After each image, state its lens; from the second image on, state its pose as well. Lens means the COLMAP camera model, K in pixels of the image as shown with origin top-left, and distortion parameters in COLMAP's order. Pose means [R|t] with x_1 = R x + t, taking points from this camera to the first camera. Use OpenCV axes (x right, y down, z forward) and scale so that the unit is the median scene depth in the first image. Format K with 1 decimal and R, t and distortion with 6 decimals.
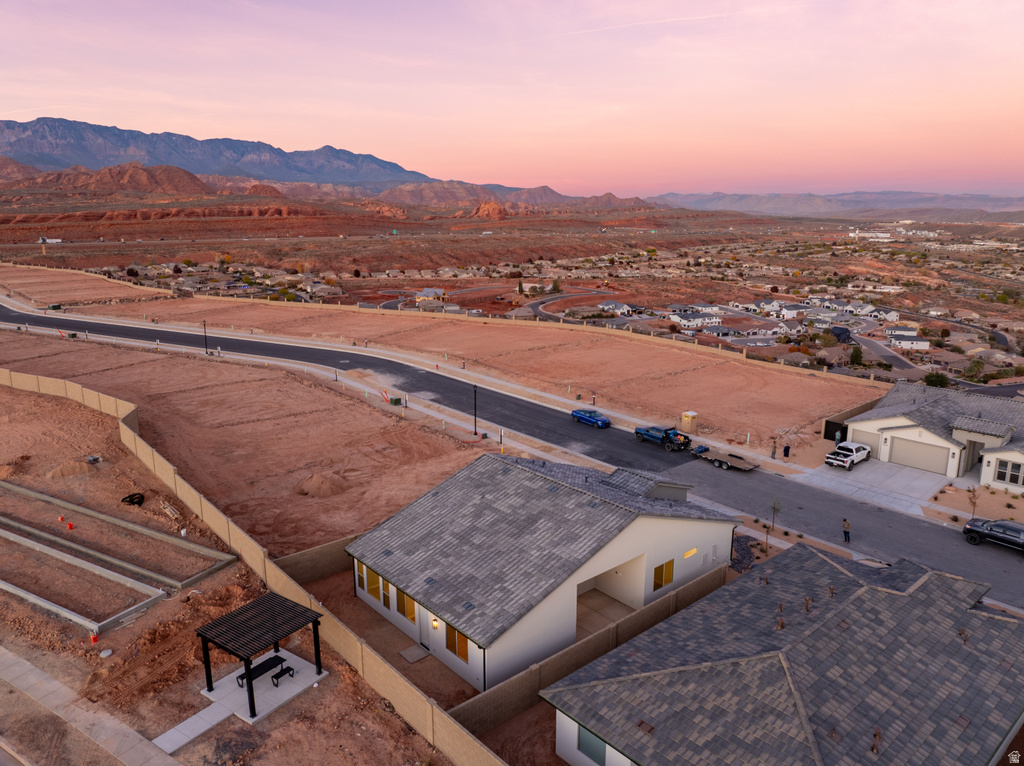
lens RADIAL K [[719.8, 0, 518.6], [0, 719.8, 377.8], [0, 0, 1]] dist [-0.043322, 0.007925]
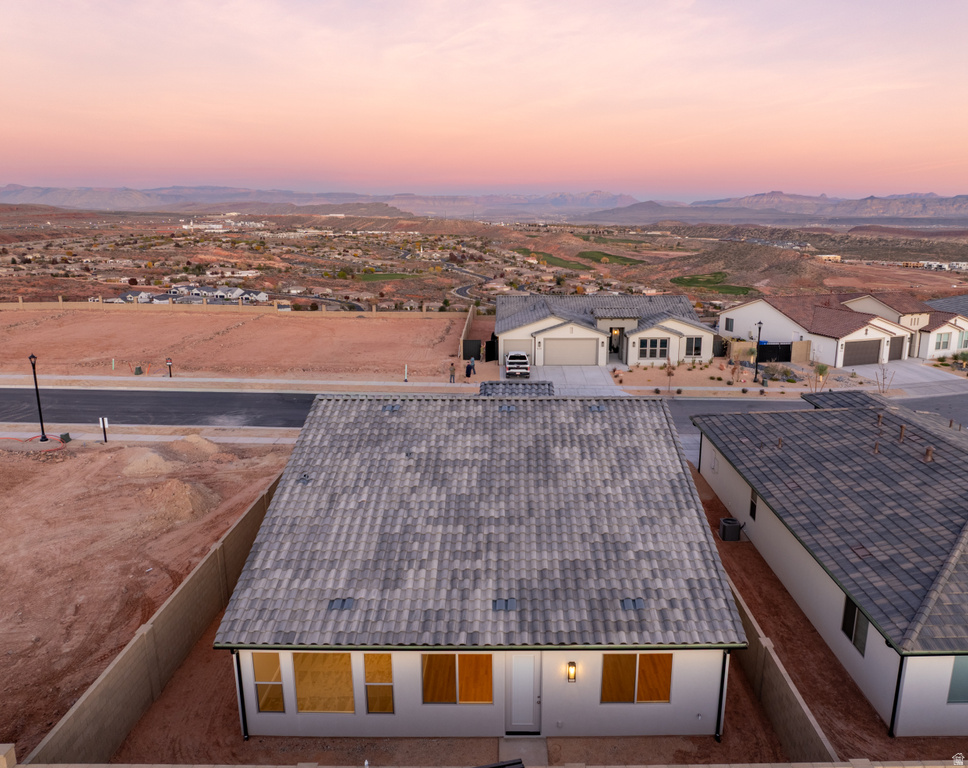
lens RADIAL K [[719.8, 0, 514.8], [0, 719.8, 383.8], [0, 0, 1]] dist [-0.038903, 0.005179]
pose [[0.651389, -0.171697, 0.739062, -0.027964], [0.159952, 0.983244, 0.087447, 0.005435], [-0.741692, 0.061252, 0.667938, 0.039479]]
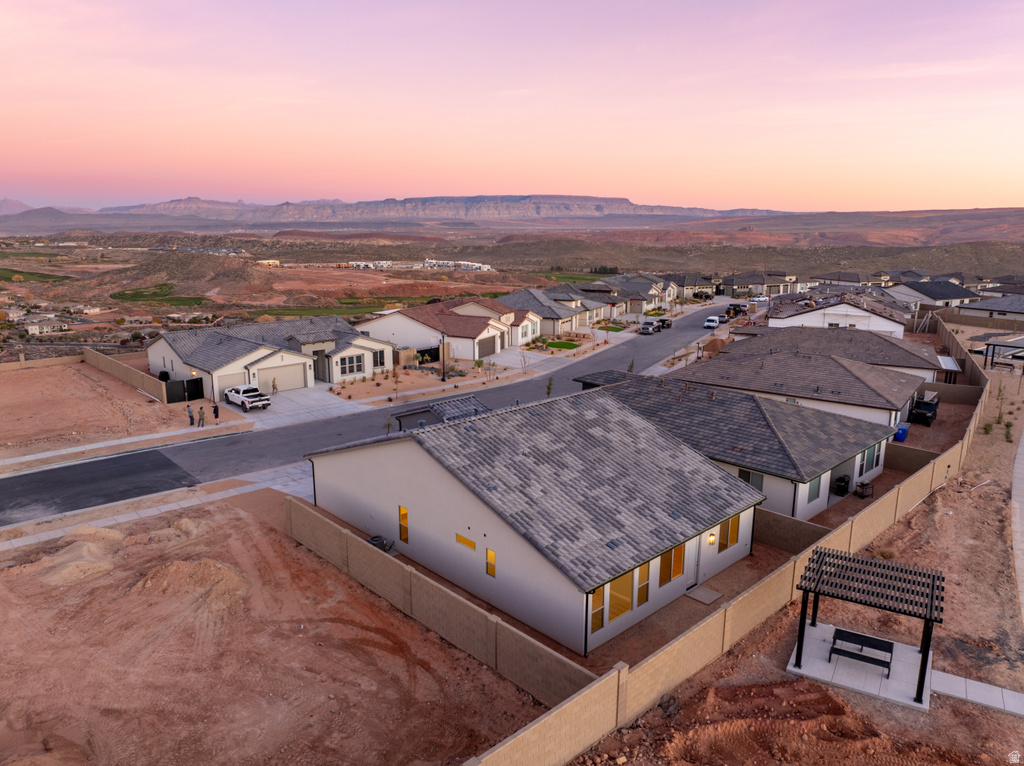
lens RADIAL K [[719.8, 0, 517.1], [0, 719.8, 380.6], [0, 0, 1]] dist [-0.043322, 0.007925]
pose [[-0.043434, -0.214295, 0.975803, -0.054373], [0.210804, 0.952768, 0.218619, -0.005318], [-0.976563, 0.215199, 0.003792, 0.069176]]
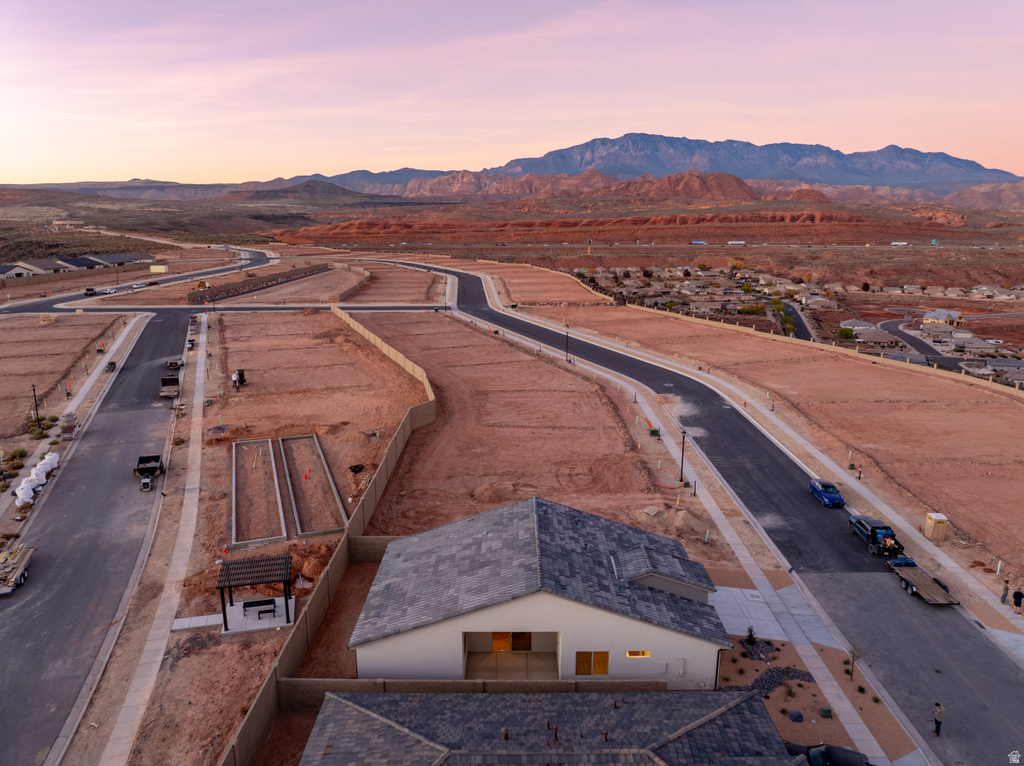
lens RADIAL K [[719.8, 0, 518.4], [0, 719.8, 382.0], [0, 0, 1]] dist [-0.043322, 0.007925]
pose [[0.754457, 0.140581, -0.641117, 0.046423], [-0.140228, 0.988764, 0.051793, -0.009034], [0.641195, 0.050827, 0.765693, 0.012190]]
